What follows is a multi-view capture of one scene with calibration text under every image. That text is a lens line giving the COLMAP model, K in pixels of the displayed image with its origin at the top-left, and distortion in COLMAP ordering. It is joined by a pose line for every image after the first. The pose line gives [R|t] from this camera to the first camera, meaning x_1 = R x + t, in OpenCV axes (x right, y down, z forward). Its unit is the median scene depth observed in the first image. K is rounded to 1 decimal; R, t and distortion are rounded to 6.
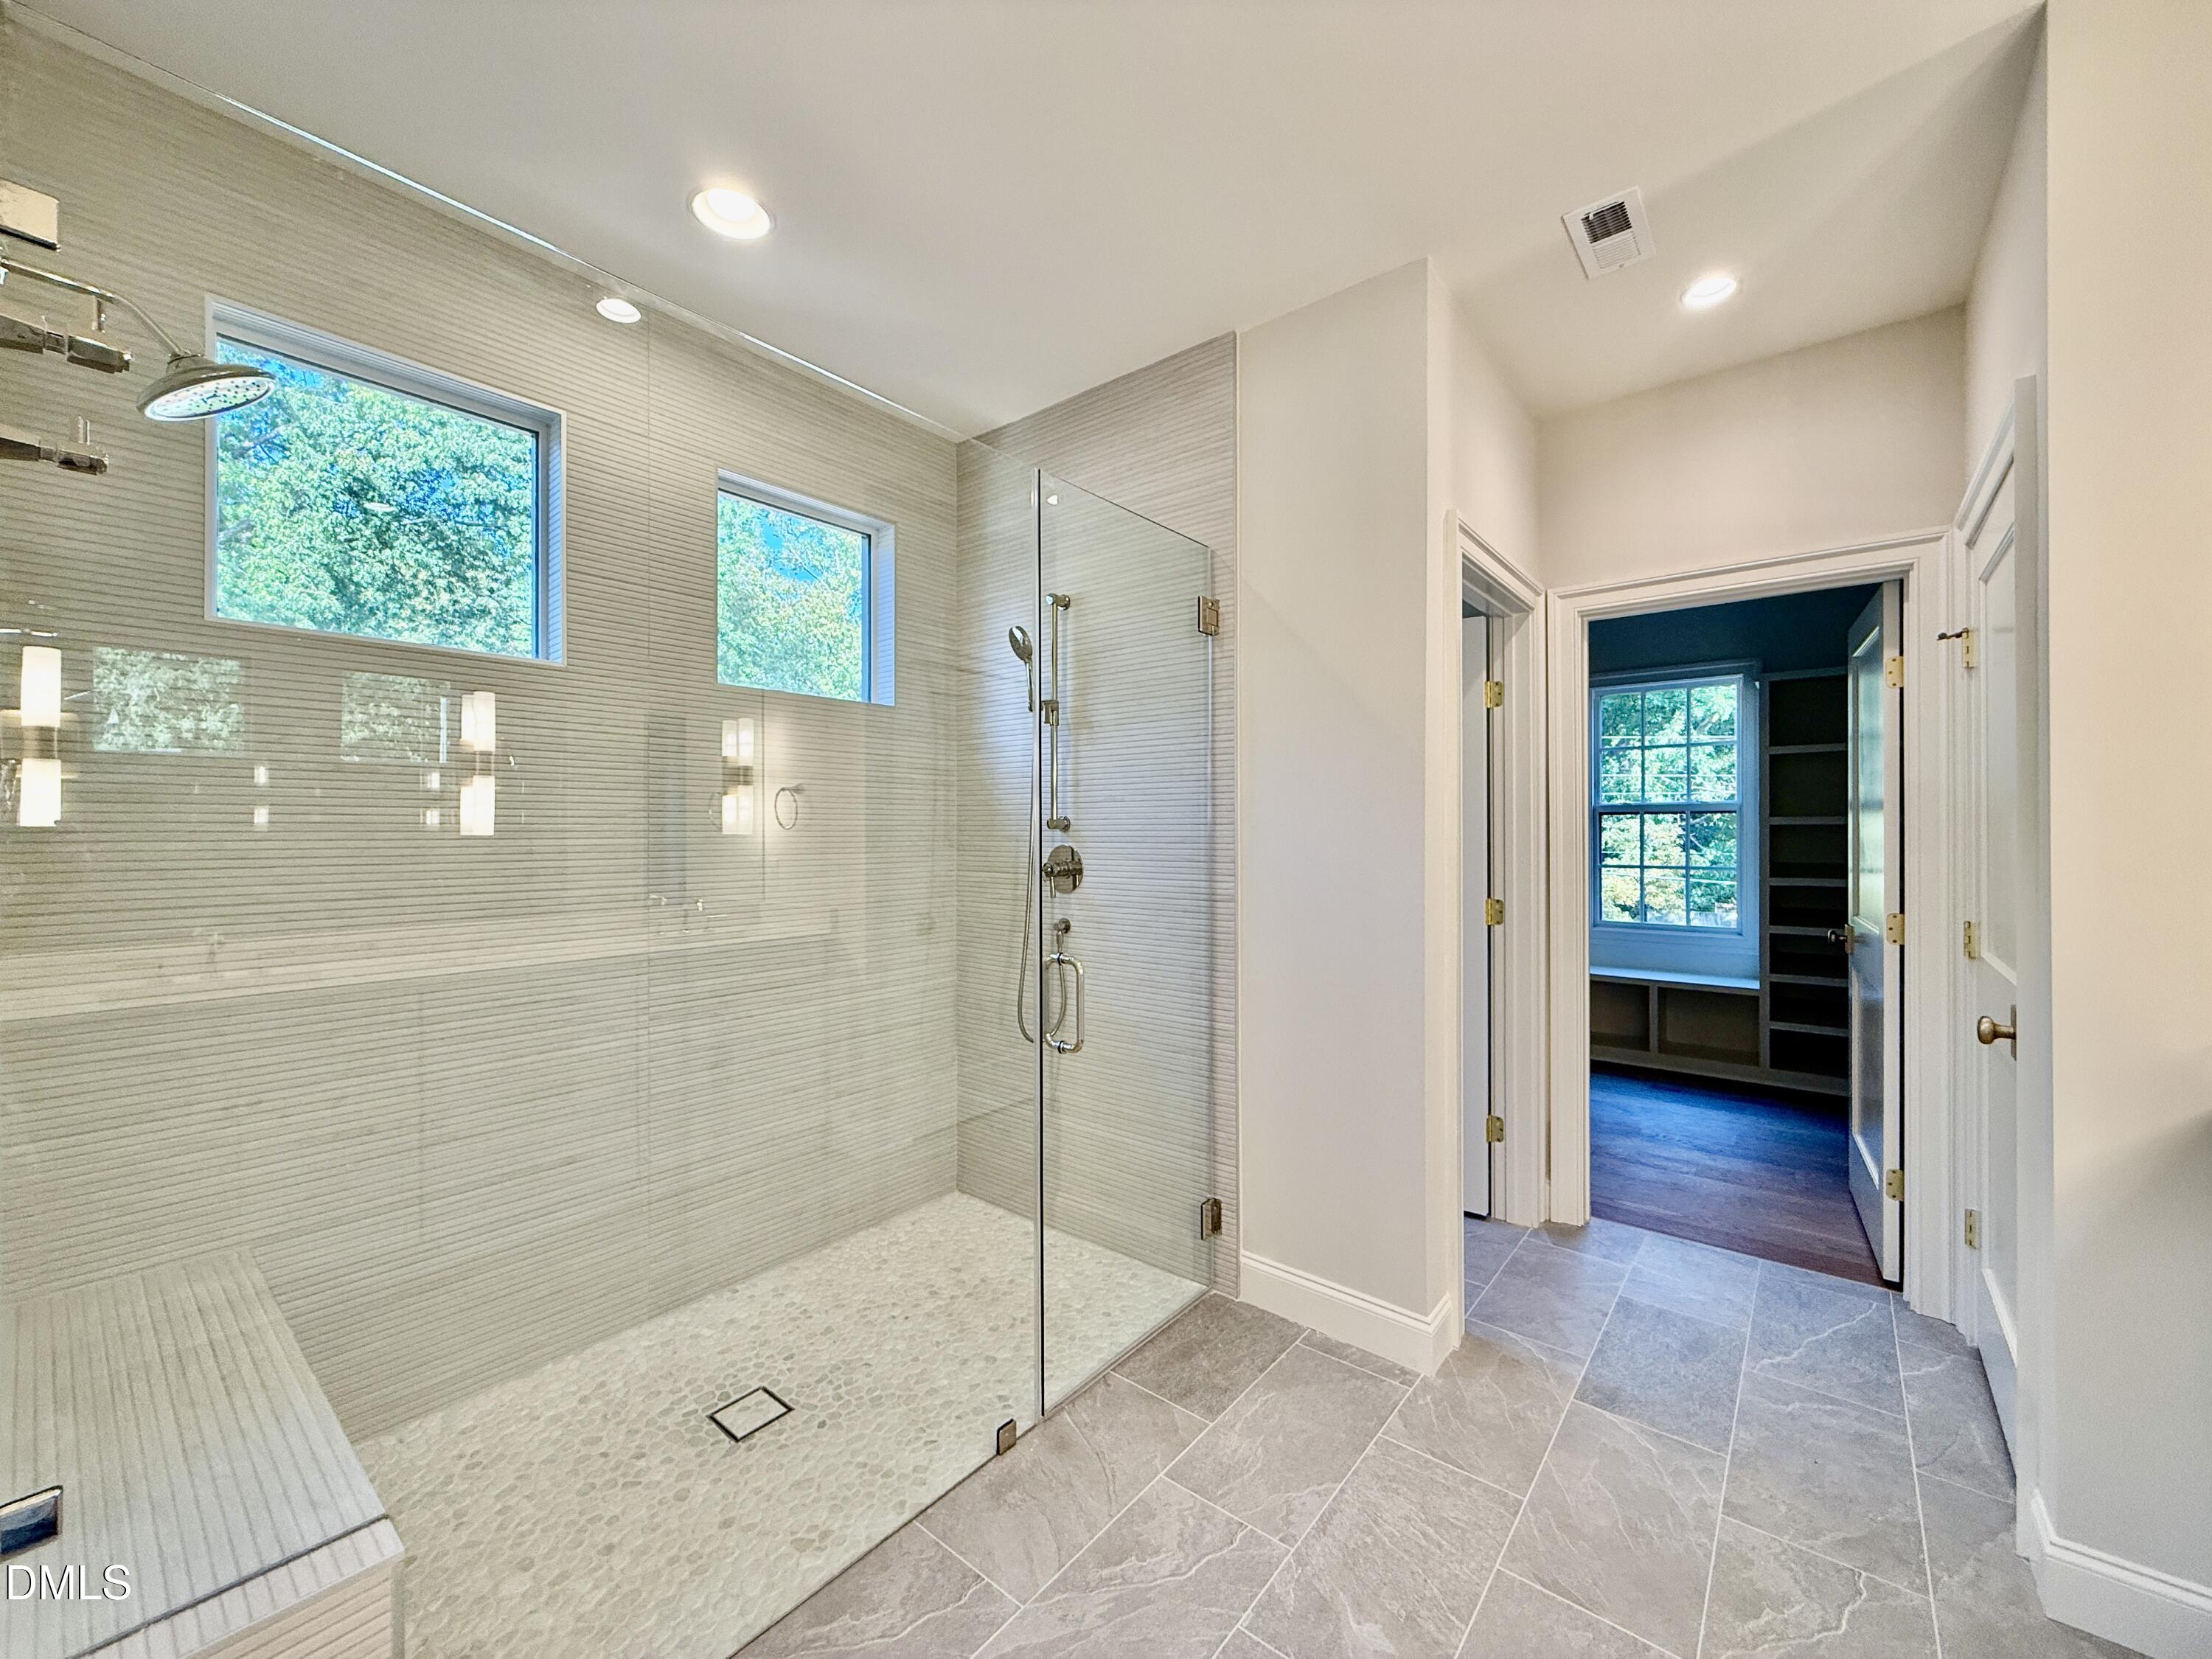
lens RADIAL K [[892.8, 0, 1103.0], [0, 892.8, 849.7], [0, 0, 1]] dist [0.001060, 0.000132]
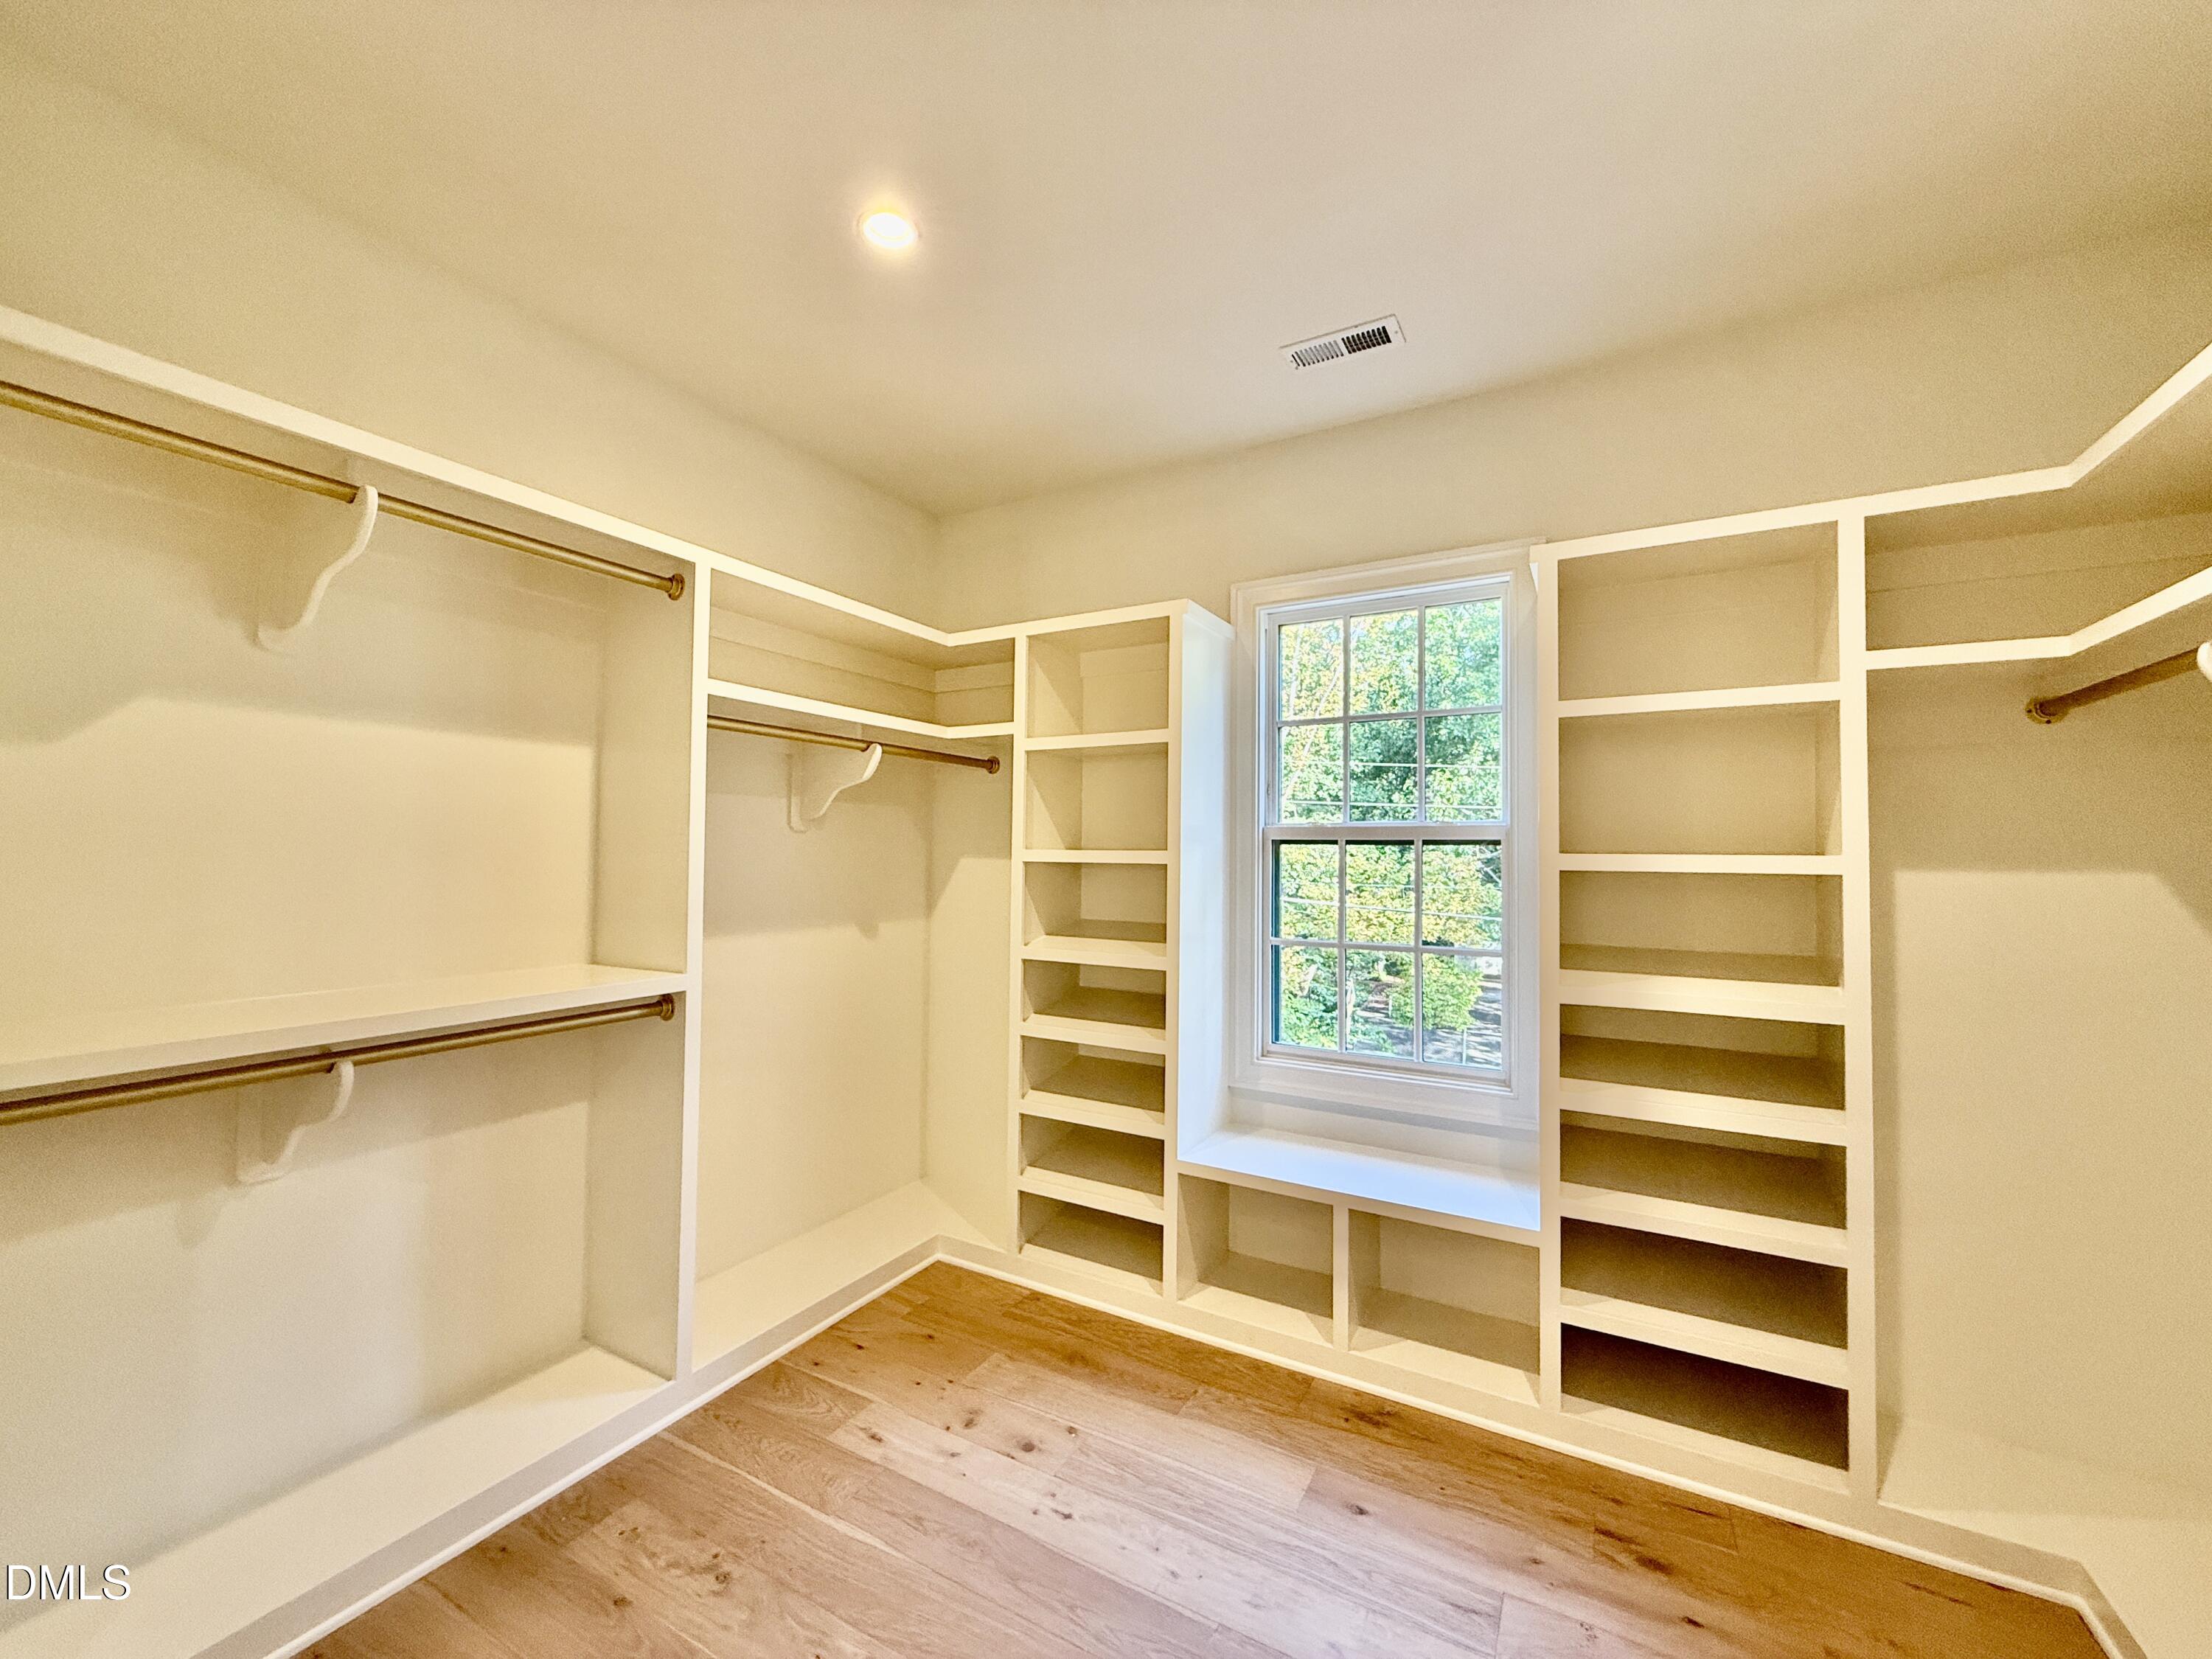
lens RADIAL K [[892.8, 0, 1103.0], [0, 892.8, 849.7], [0, 0, 1]] dist [0.001060, 0.000132]
pose [[0.986149, 0.012645, 0.165380, 0.080363], [-0.007771, 0.999517, -0.030085, -0.004030], [-0.165681, 0.028383, 0.985771, 0.106979]]
